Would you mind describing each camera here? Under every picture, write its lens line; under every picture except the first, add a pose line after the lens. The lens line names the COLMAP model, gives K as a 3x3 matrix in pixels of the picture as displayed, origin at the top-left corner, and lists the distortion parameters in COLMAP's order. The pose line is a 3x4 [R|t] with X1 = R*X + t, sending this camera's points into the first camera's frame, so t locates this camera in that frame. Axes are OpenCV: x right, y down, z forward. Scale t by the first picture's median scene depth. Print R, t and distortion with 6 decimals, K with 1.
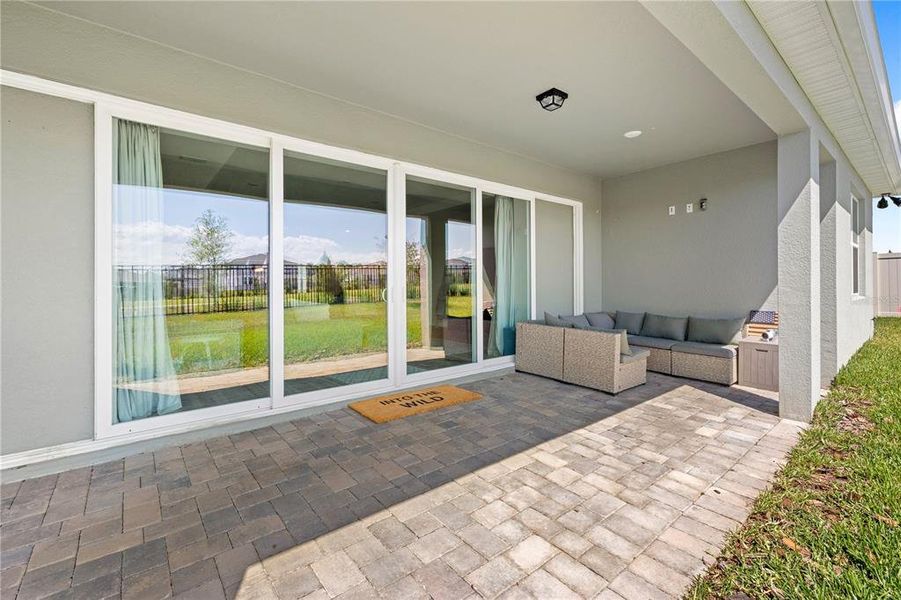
lens RADIAL K [[388.8, 0, 448.3], [0, 388.8, 282.6], [0, 0, 1]] dist [-0.001091, -0.000008]
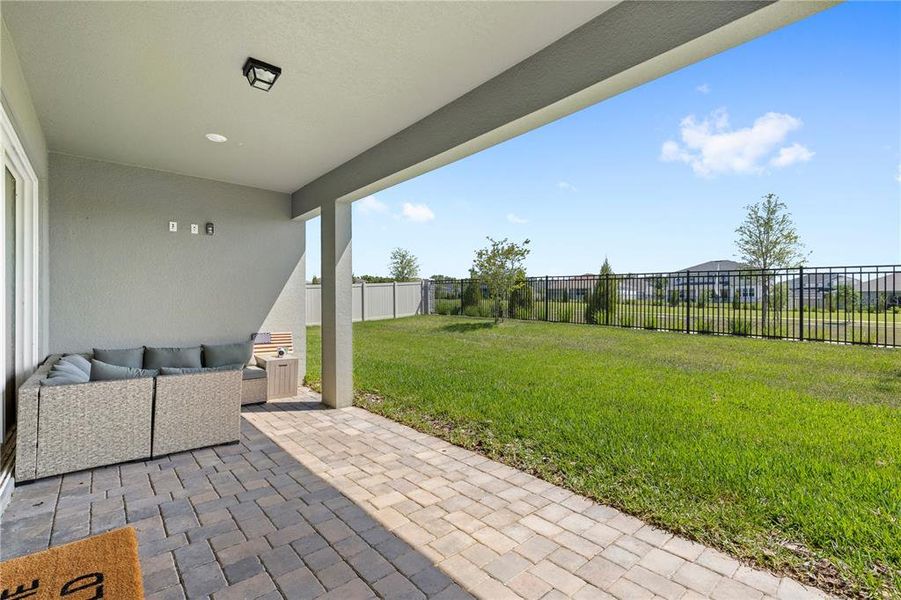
lens RADIAL K [[400.0, 0, 438.8], [0, 400.0, 302.7], [0, 0, 1]] dist [-0.001674, -0.000088]
pose [[-0.025045, 0.005945, 0.999669, -0.575774], [0.001312, 0.999982, -0.005914, -0.014001], [-0.999685, 0.001163, -0.025052, 0.723066]]
